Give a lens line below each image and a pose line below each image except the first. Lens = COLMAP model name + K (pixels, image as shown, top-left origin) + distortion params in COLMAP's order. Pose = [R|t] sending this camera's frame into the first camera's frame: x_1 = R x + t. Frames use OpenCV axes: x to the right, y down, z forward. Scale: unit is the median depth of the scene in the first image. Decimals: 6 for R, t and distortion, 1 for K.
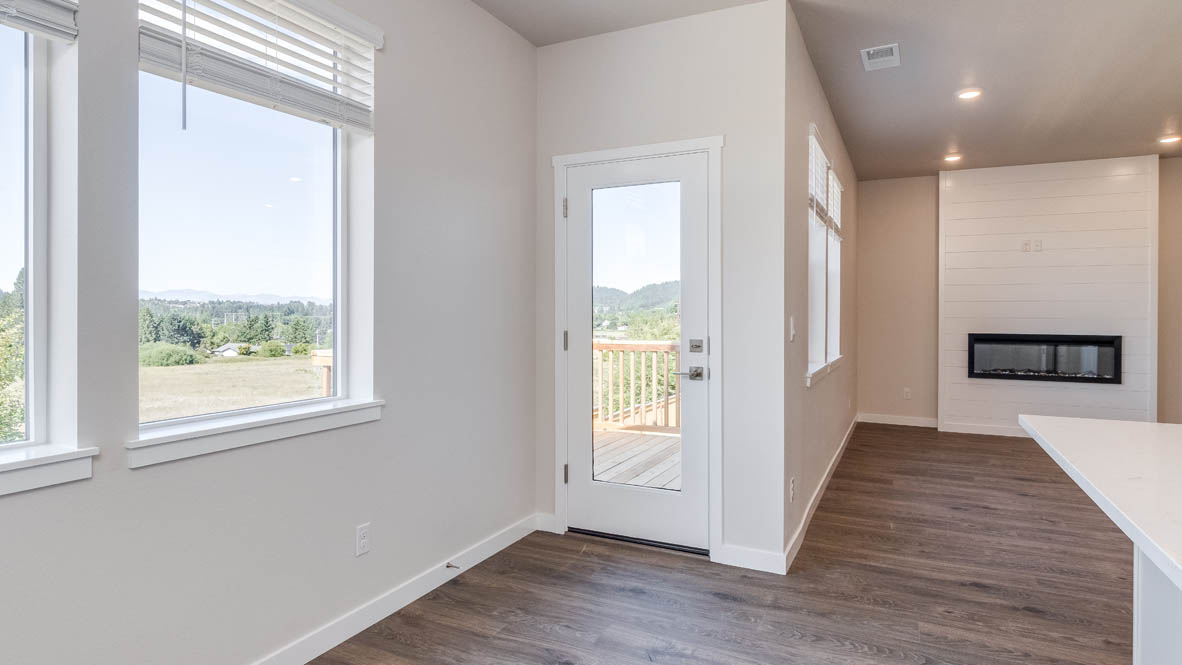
lens RADIAL K [[654.7, 0, 588.7], [0, 654.7, 313.9], [0, 0, 1]] dist [-0.004118, -0.001160]
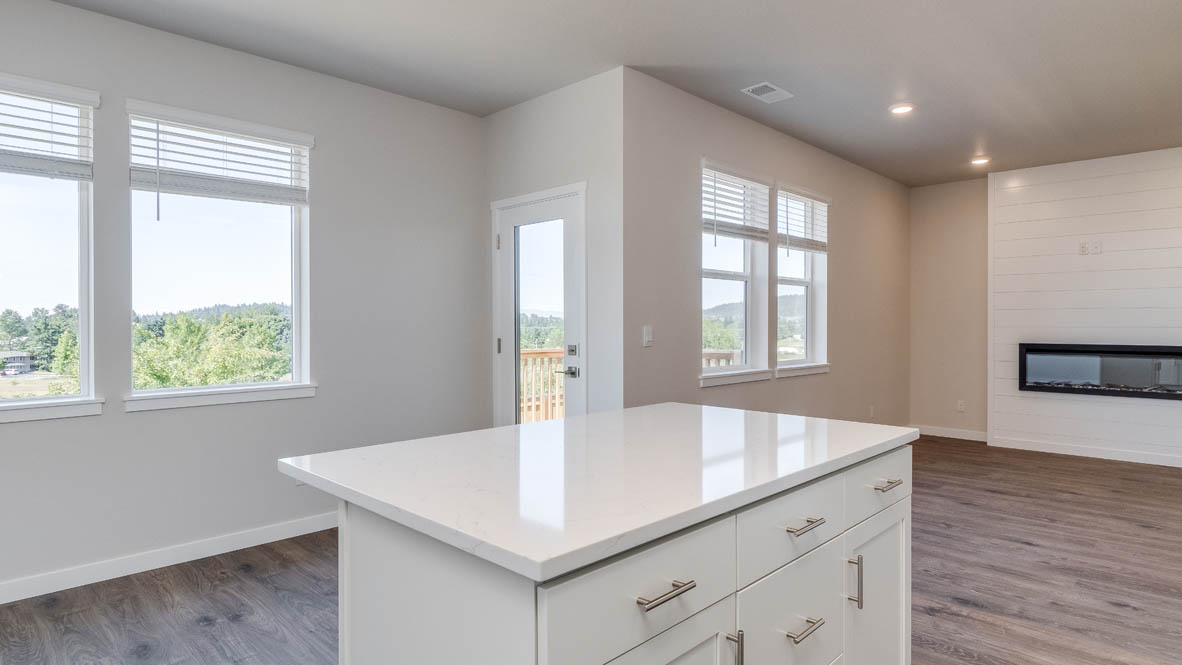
lens RADIAL K [[647.2, 0, 590.7], [0, 647.2, 326.3], [0, 0, 1]] dist [-0.001113, -0.000394]
pose [[0.950879, -0.003274, -0.309547, 0.460481], [0.004161, 0.999989, 0.002204, 0.000686], [0.309536, -0.003384, 0.950882, -0.129246]]
